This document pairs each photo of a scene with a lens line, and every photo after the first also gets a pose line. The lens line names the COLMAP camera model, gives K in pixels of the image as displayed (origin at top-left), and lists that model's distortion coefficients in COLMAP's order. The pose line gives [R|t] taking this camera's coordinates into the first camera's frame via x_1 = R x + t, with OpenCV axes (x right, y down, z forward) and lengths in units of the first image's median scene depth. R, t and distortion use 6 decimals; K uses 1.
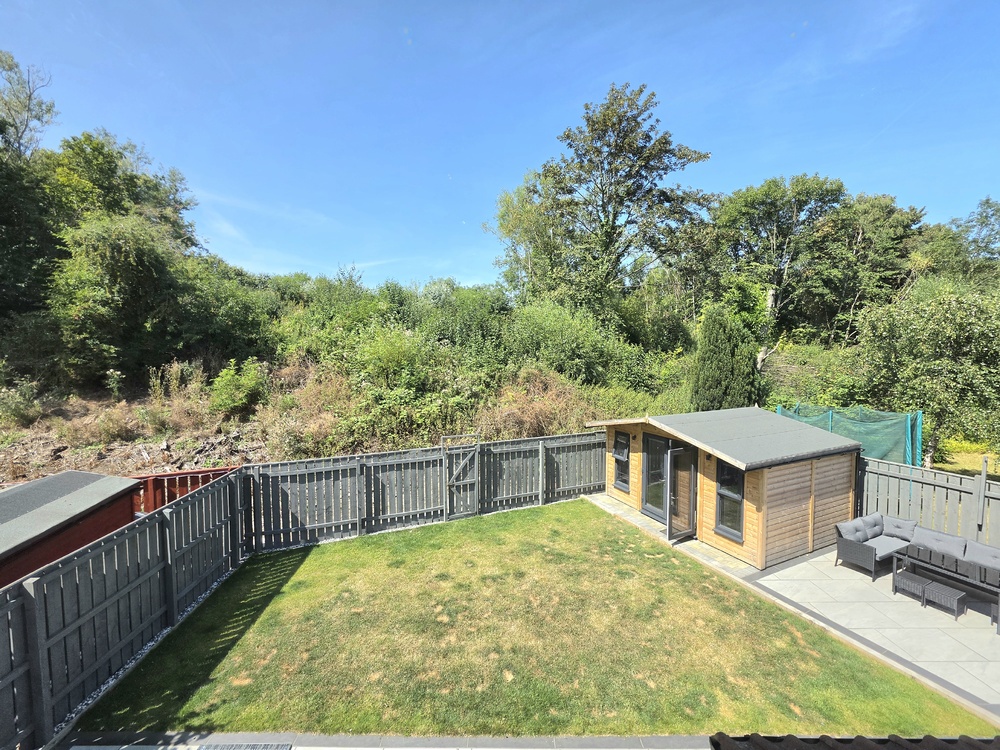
lens RADIAL K [[401.8, 0, 500.0], [0, 401.8, 375.0], [0, 0, 1]] dist [-0.001849, -0.000028]
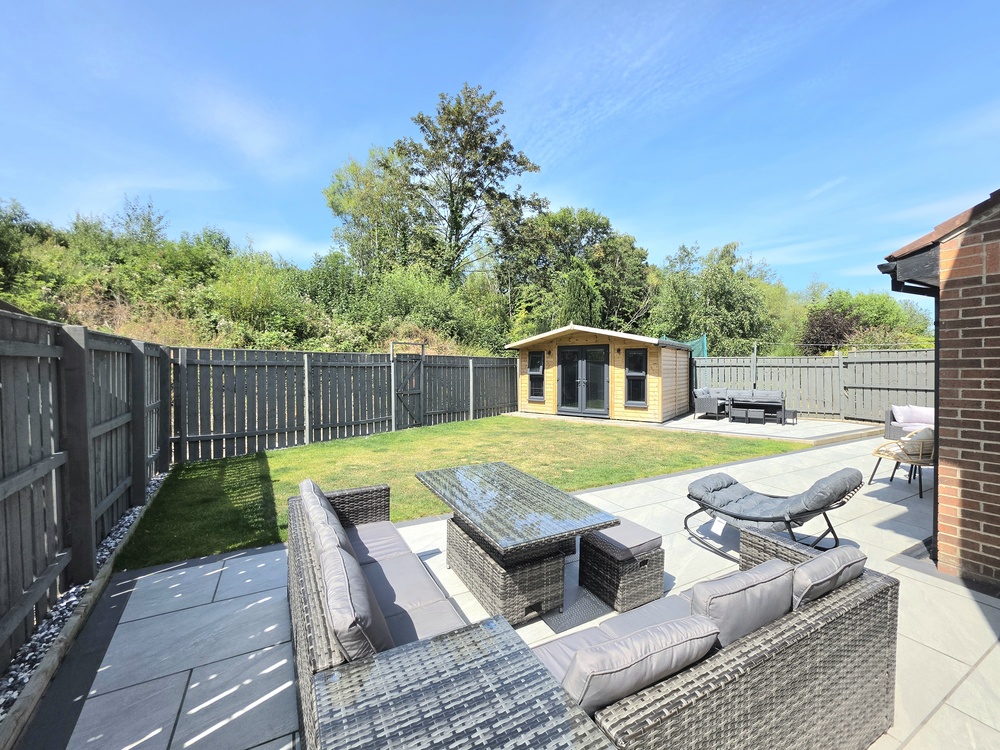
lens RADIAL K [[401.7, 0, 500.0], [0, 401.7, 375.0], [0, 0, 1]] dist [-0.000156, -0.000024]
pose [[0.879995, -0.002483, 0.474977, -0.163198], [0.021127, 0.999201, -0.033920, 0.117994], [-0.474513, 0.039885, 0.879344, 0.013001]]
